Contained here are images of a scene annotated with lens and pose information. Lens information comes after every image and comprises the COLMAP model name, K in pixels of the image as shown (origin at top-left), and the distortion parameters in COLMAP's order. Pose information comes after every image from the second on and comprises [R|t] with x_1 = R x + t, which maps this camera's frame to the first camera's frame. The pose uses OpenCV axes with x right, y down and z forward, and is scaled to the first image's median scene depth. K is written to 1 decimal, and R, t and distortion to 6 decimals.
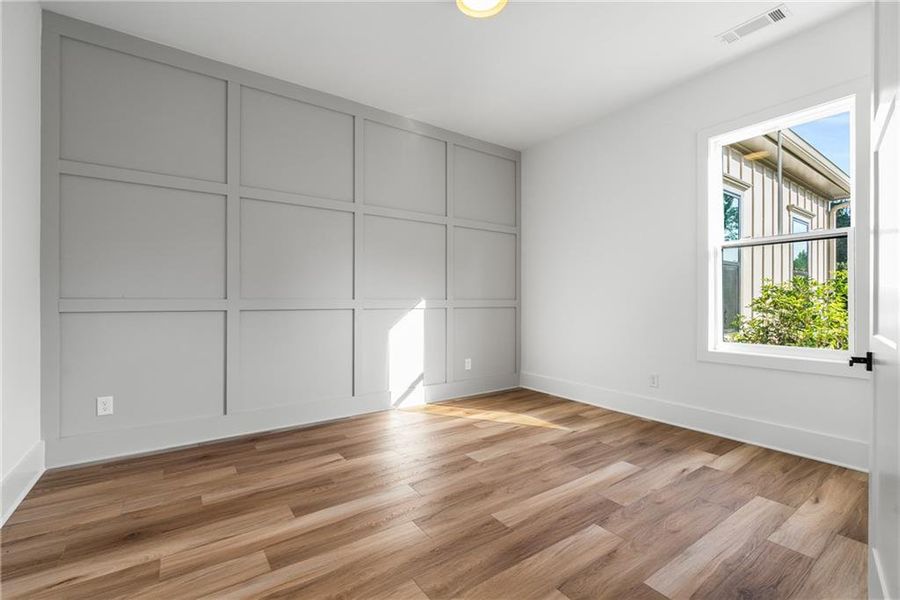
lens RADIAL K [[398.2, 0, 455.1], [0, 398.2, 300.8], [0, 0, 1]] dist [0.000827, 0.000051]
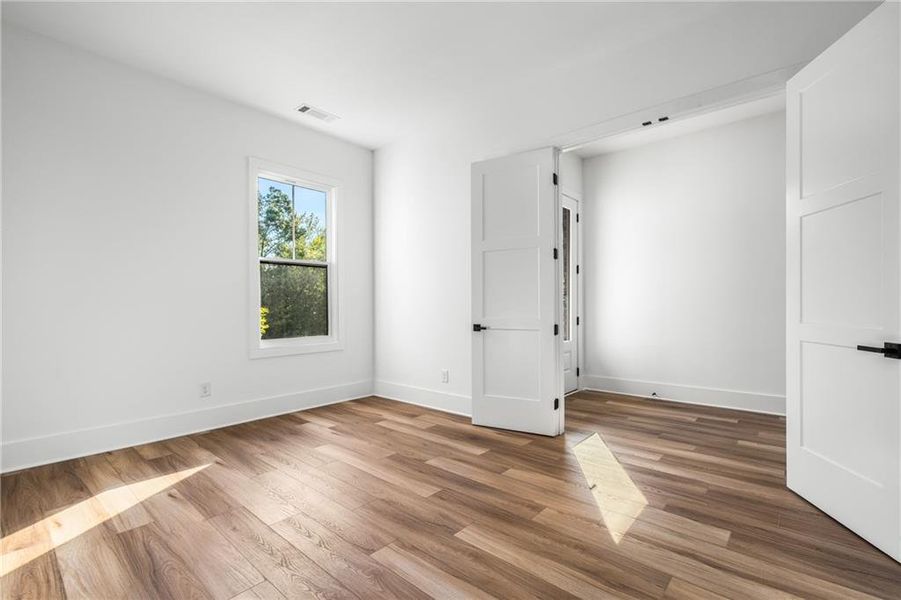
lens RADIAL K [[398.6, 0, 456.6], [0, 398.6, 302.8], [0, 0, 1]] dist [0.000827, 0.000051]
pose [[-0.232034, 0.007862, 0.972676, -0.682574], [0.003927, 0.999967, -0.007146, 0.011539], [-0.972700, 0.002162, -0.232057, 0.806839]]
